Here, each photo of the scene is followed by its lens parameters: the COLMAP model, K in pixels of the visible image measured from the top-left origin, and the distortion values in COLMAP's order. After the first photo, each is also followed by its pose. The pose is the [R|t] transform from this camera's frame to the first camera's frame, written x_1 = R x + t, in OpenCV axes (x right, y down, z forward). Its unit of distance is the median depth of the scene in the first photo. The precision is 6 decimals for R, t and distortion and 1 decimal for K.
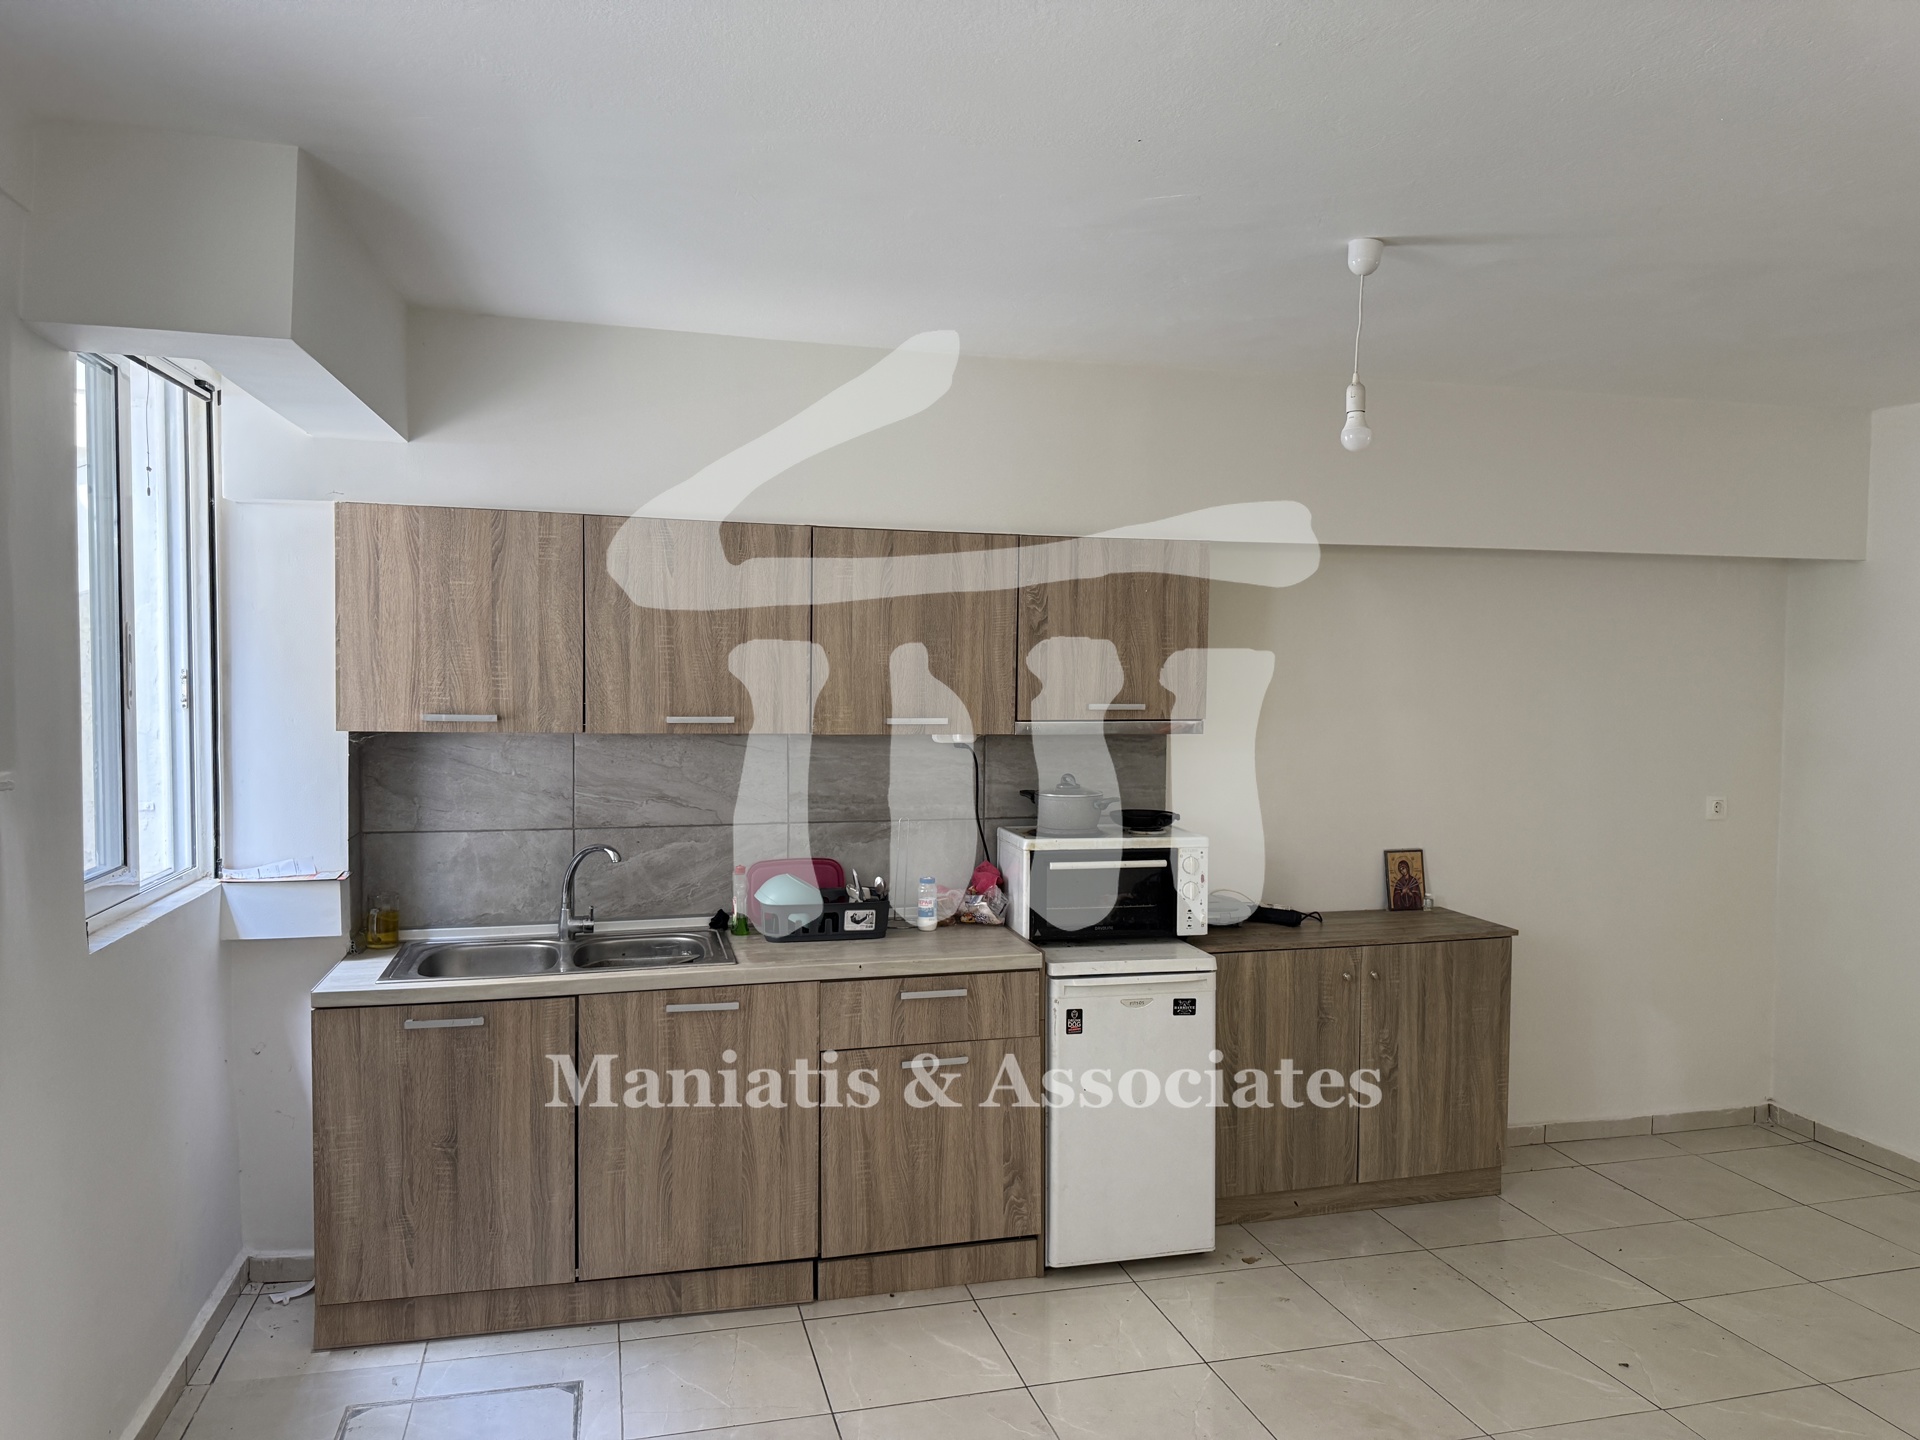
lens RADIAL K [[1358.1, 0, 960.4], [0, 1358.1, 728.4], [0, 0, 1]] dist [0.044580, -0.051765]
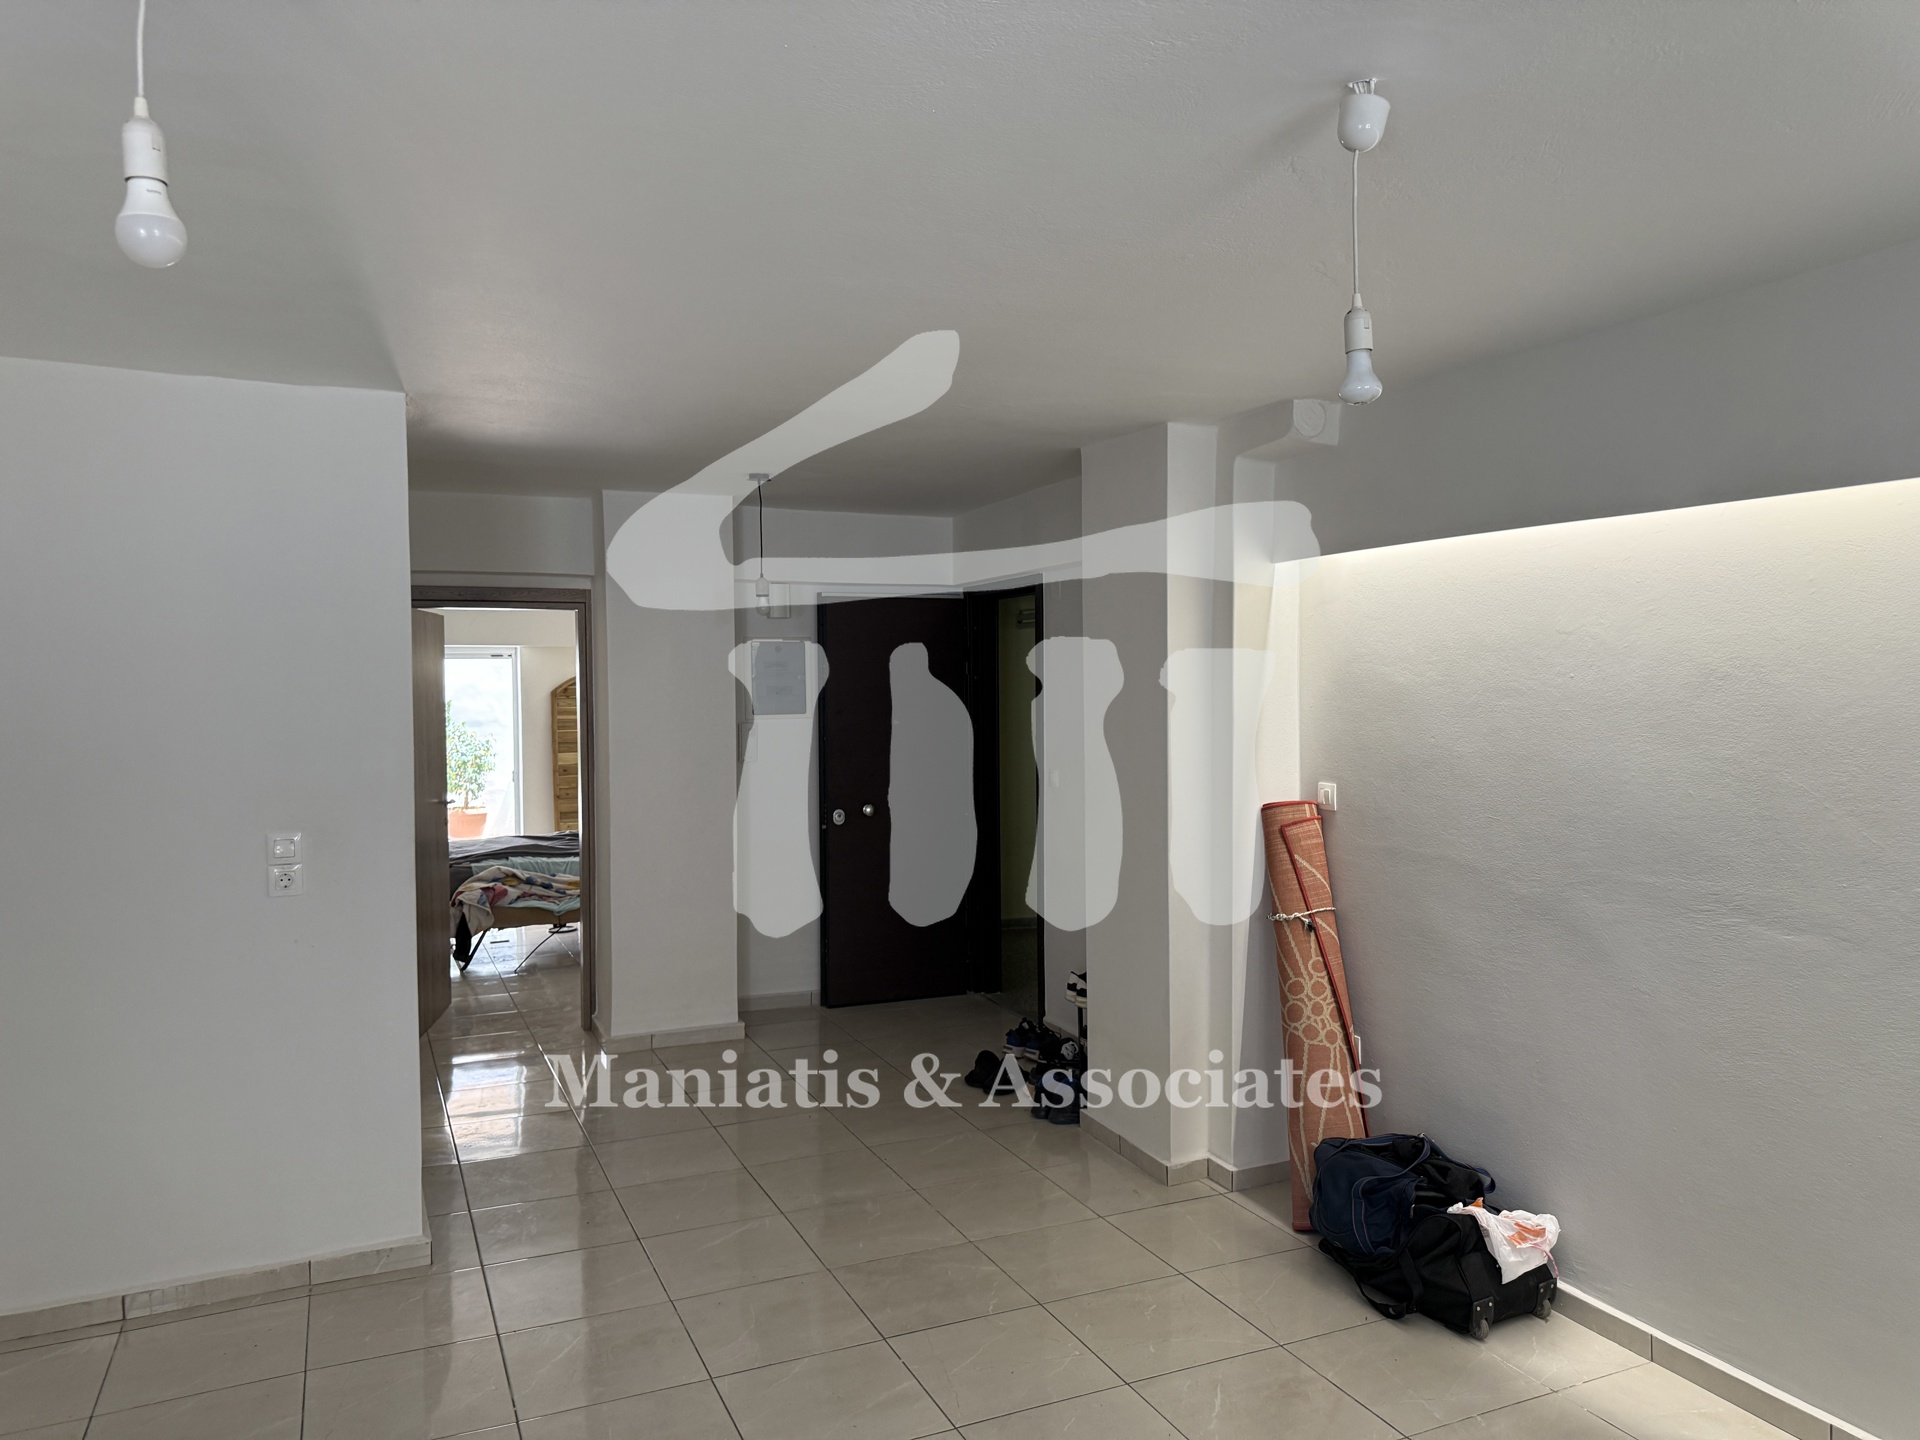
lens RADIAL K [[1358.1, 0, 966.2], [0, 1358.1, 719.0], [0, 0, 1]] dist [0.044580, -0.051765]
pose [[-0.156841, -0.037364, 0.986917, -0.153942], [0.051555, 0.997612, 0.045963, -0.036311], [-0.986277, 0.058090, -0.154540, 0.542956]]
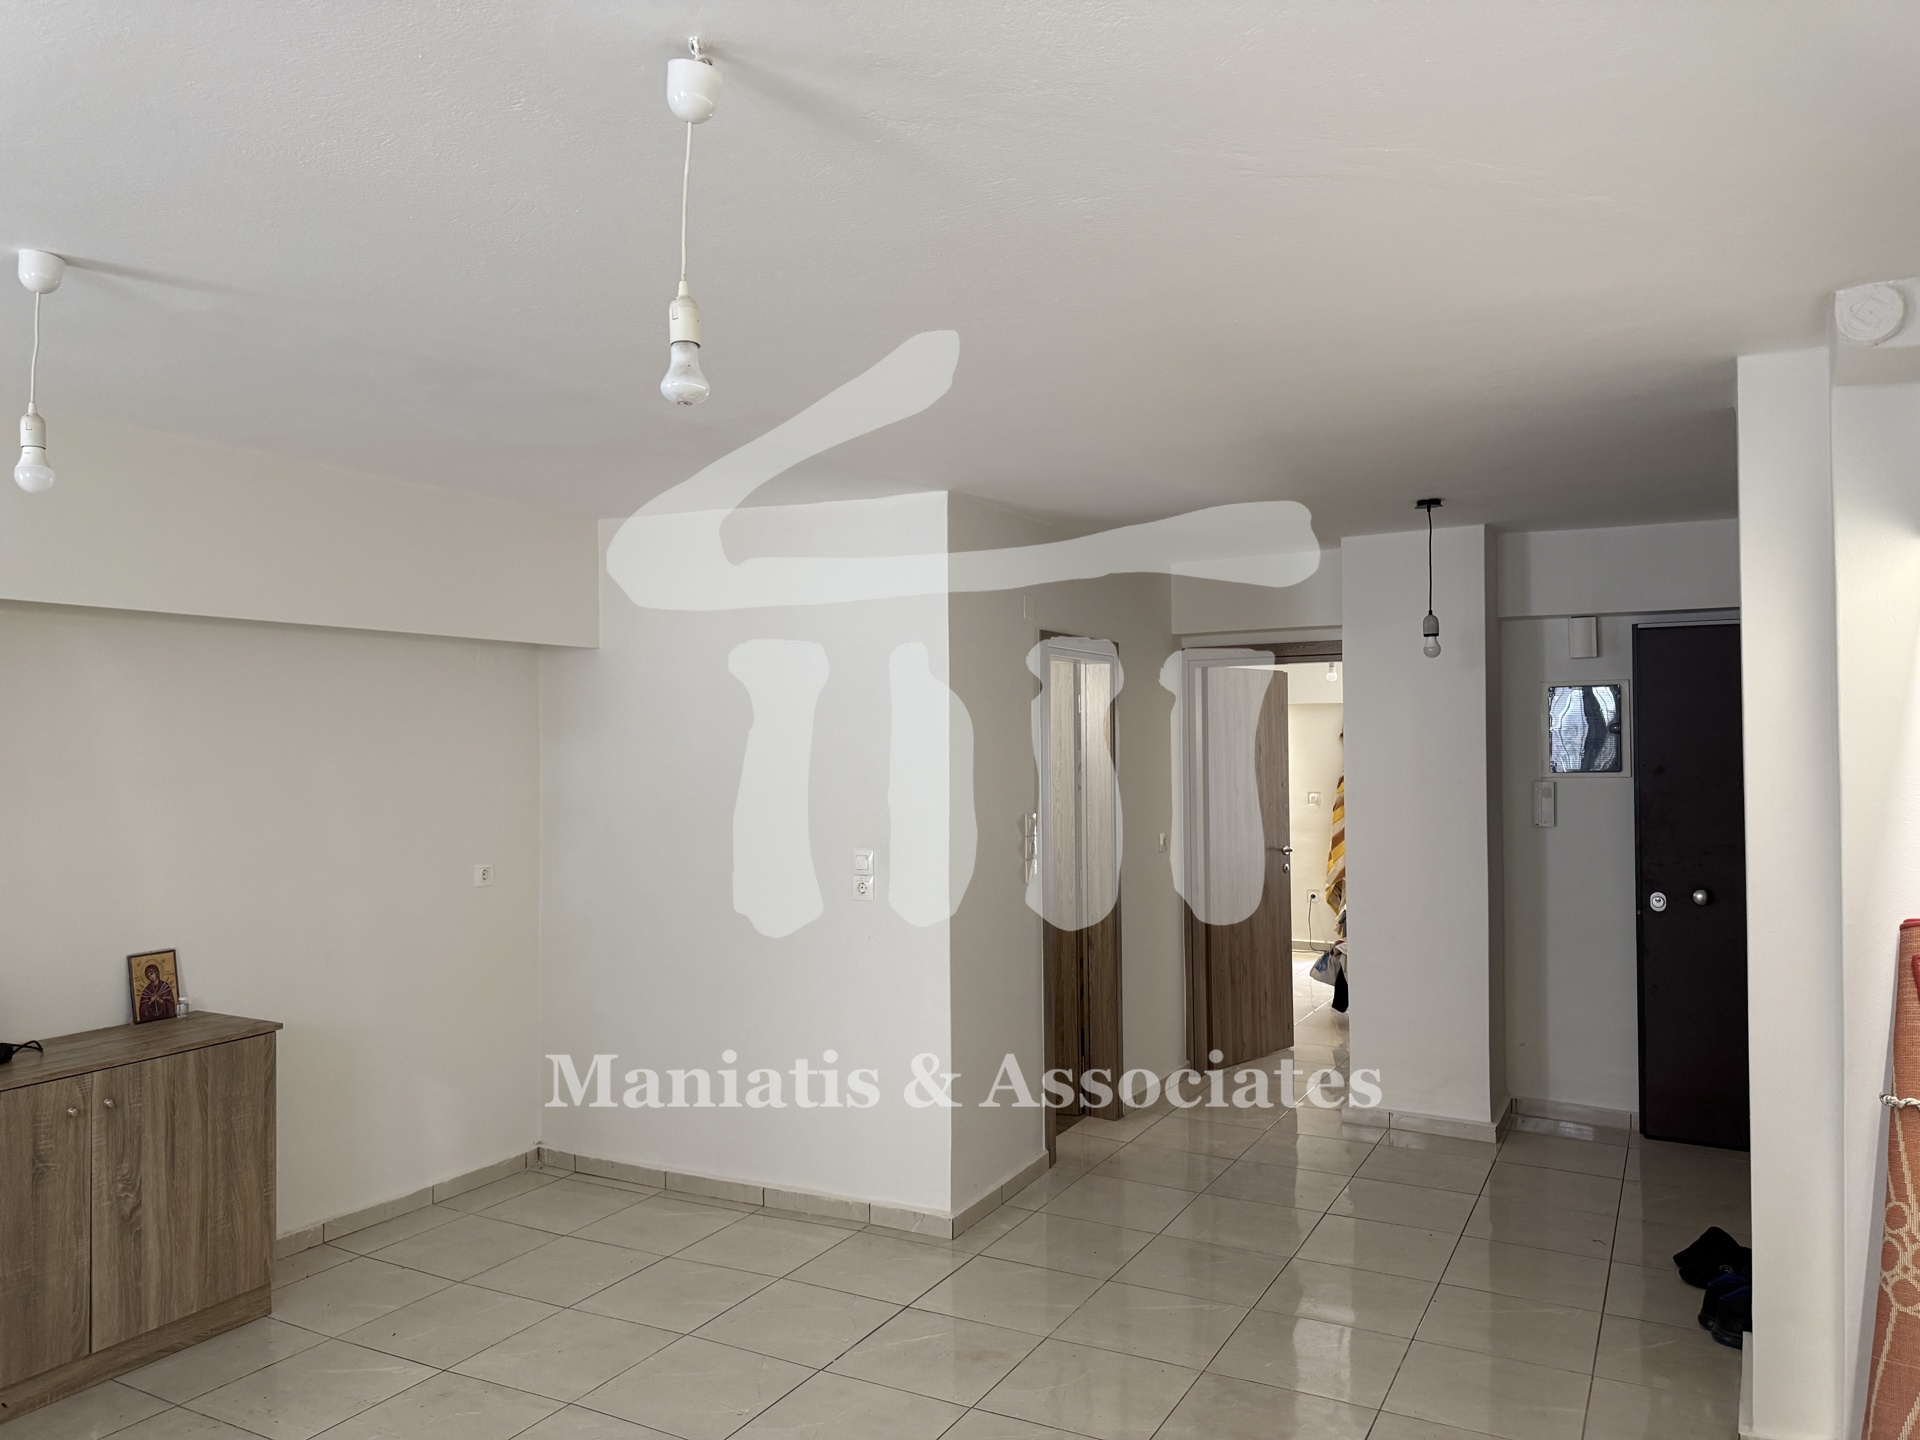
lens RADIAL K [[1358.1, 0, 953.2], [0, 1358.1, 721.5], [0, 0, 1]] dist [0.044580, -0.051765]
pose [[0.689801, 0.000069, 0.723999, 0.044295], [0.045207, 0.998045, -0.043167, 0.001596], [-0.722586, 0.062506, 0.688449, 0.002995]]
